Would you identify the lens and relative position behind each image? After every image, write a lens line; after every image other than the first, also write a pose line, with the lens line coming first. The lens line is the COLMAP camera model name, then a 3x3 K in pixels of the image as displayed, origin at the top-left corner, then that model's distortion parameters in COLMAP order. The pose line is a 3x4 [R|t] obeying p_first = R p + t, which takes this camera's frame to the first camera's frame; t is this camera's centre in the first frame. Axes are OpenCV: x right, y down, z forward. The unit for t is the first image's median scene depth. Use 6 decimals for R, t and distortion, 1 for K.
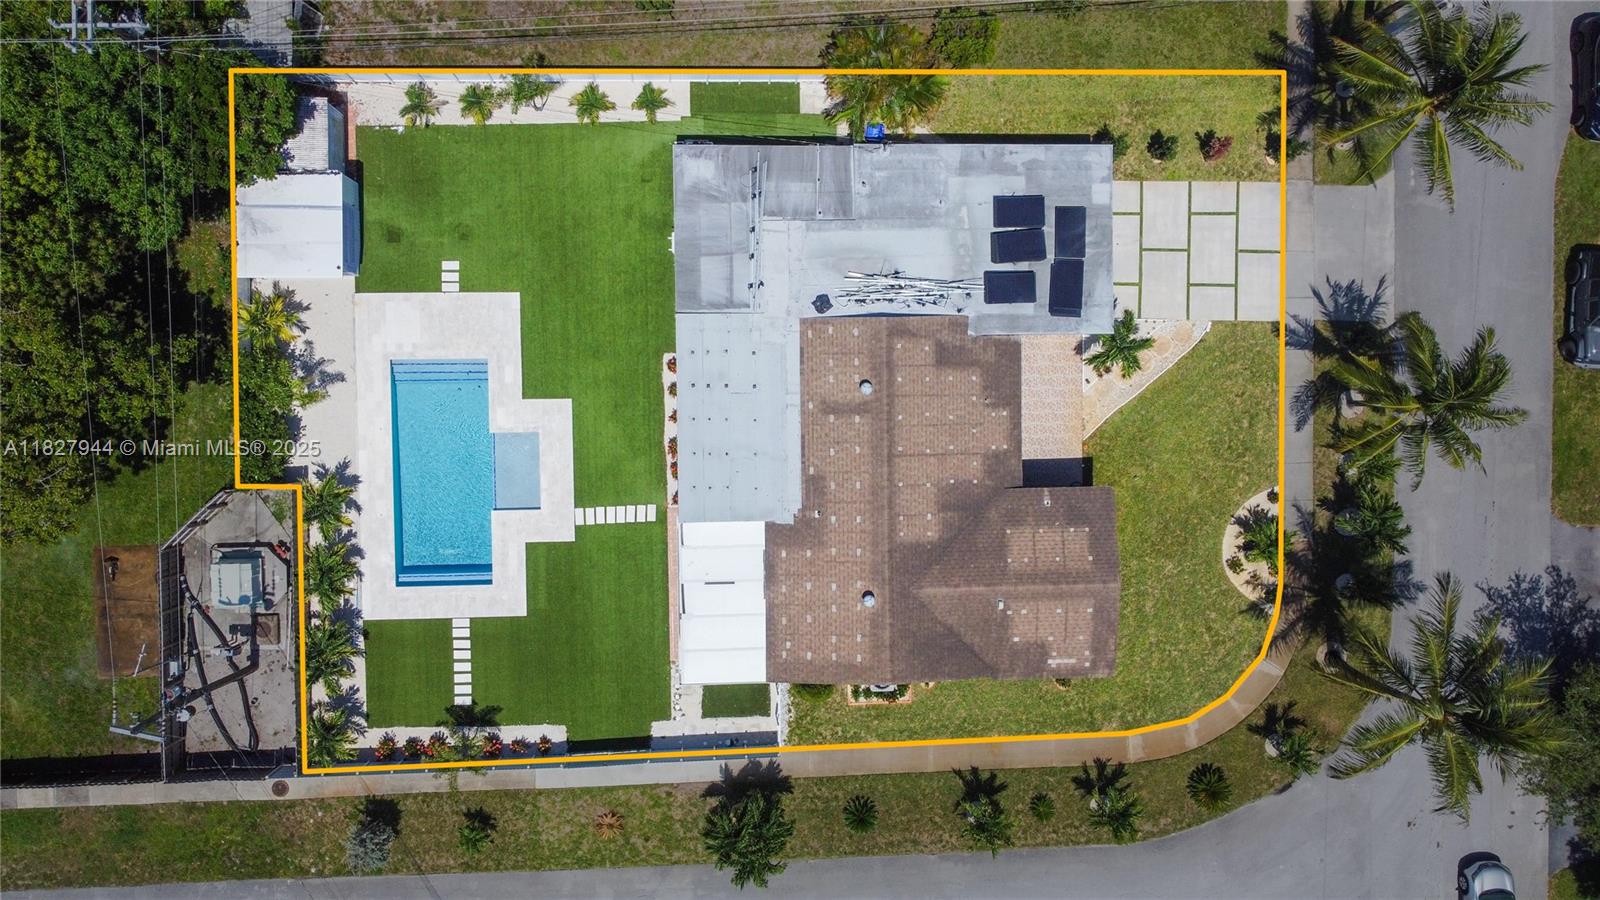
lens RADIAL K [[1315.1, 0, 800.0], [0, 1315.1, 450.0], [0, 0, 1]] dist [-0.003945, -0.013127]
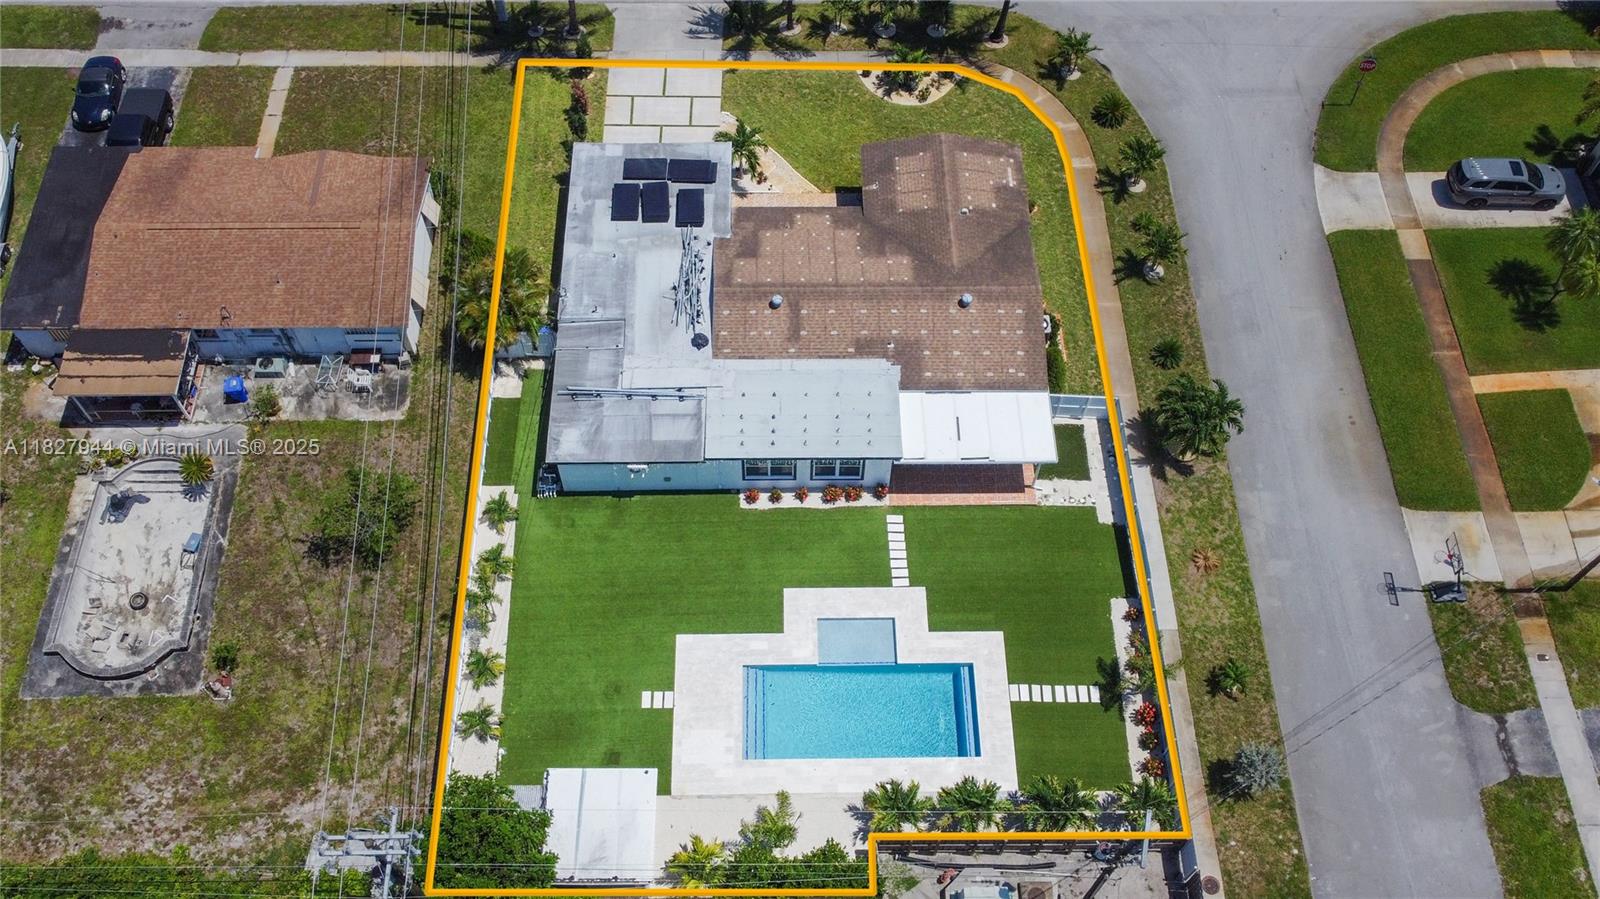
lens RADIAL K [[1427.8, 0, 798.2], [0, 1427.8, 388.2], [0, 0, 1]] dist [-0.009479, -0.013136]
pose [[0.000019, -0.885411, 0.464808, -0.546682], [0.999845, -0.008157, -0.015578, -0.009735], [0.017584, 0.464737, 0.885274, -0.039024]]
